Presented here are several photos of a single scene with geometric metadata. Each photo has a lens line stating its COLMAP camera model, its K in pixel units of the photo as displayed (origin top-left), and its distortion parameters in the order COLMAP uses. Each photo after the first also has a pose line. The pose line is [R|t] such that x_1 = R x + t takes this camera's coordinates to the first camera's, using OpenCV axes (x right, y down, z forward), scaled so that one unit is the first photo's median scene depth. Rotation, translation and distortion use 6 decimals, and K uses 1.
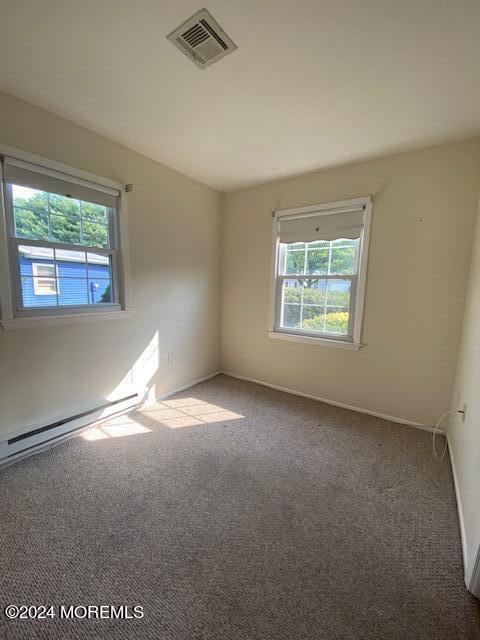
lens RADIAL K [[259.3, 0, 240.0], [0, 259.3, 320.0], [0, 0, 1]] dist [0.000103, -0.000036]
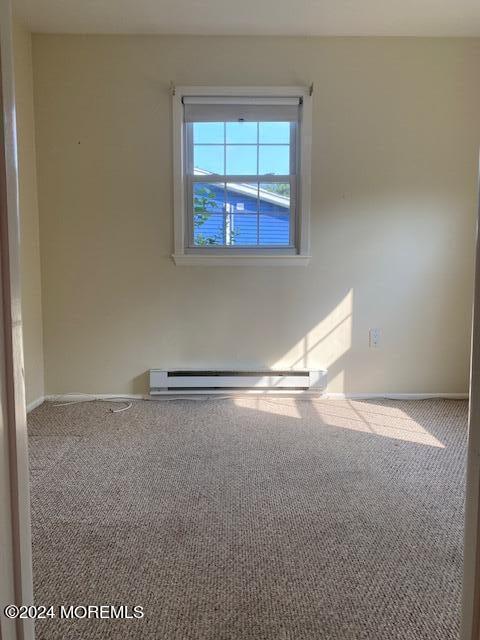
lens RADIAL K [[462.4, 0, 240.0], [0, 462.4, 320.0], [0, 0, 1]] dist [0.006091, 0.003694]
pose [[0.592522, 0.071942, -0.802335, 0.540887], [-0.102717, 0.994621, 0.013327, 0.150555], [0.798979, 0.074517, 0.596725, 0.077761]]
